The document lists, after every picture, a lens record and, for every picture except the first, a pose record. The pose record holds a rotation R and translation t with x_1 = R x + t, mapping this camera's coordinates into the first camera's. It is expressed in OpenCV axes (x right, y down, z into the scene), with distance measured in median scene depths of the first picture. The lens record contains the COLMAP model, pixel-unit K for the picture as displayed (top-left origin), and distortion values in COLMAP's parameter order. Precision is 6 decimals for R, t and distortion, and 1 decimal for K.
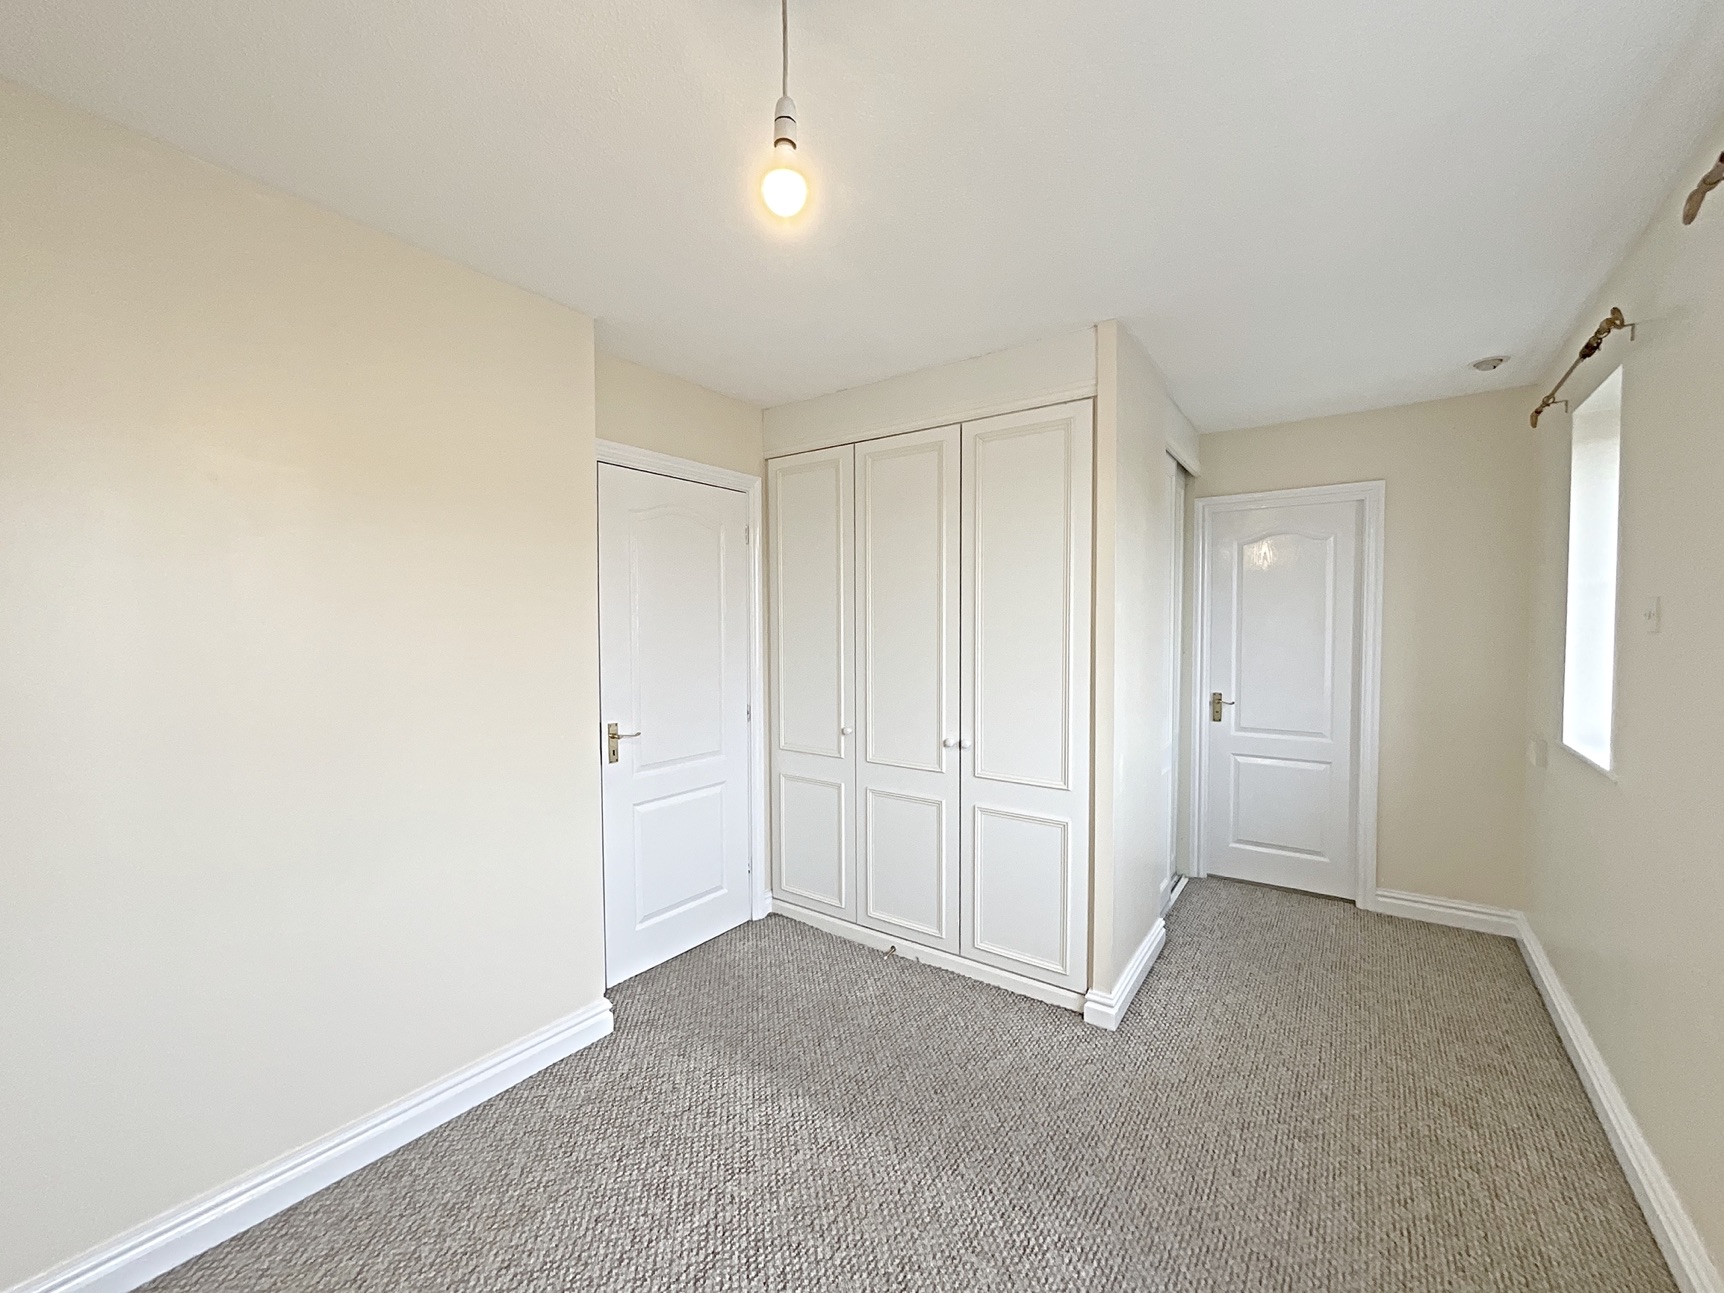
lens RADIAL K [[690.6, 0, 856.1], [0, 690.6, 651.8], [0, 0, 1]] dist [-0.002450, 0.000217]
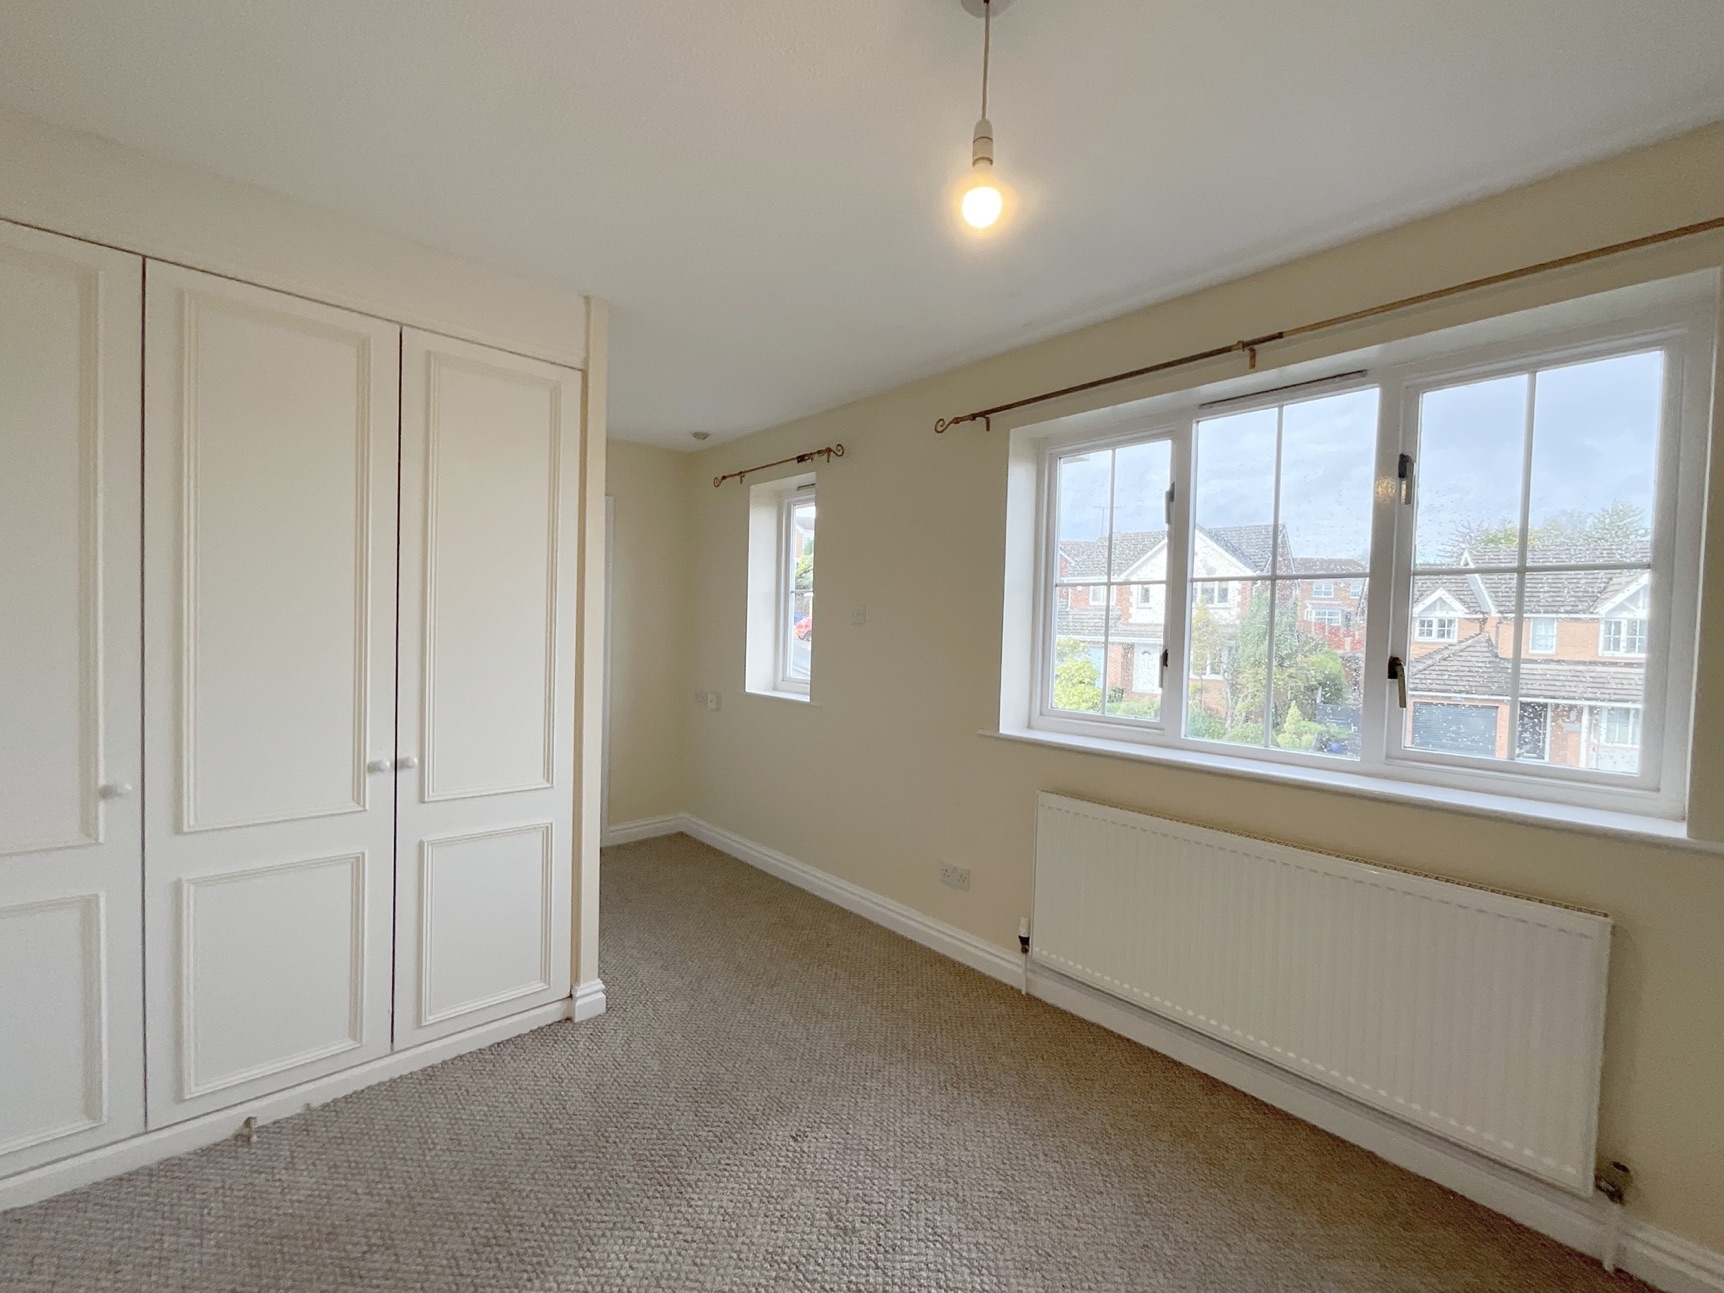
lens RADIAL K [[713.8, 0, 856.7], [0, 713.8, 641.2], [0, 0, 1]] dist [-0.000641, 0.000062]
pose [[0.203796, -0.014021, 0.978913, -0.541226], [0.004889, 0.999900, 0.013303, -0.004134], [-0.979001, 0.002075, 0.203844, 0.409066]]
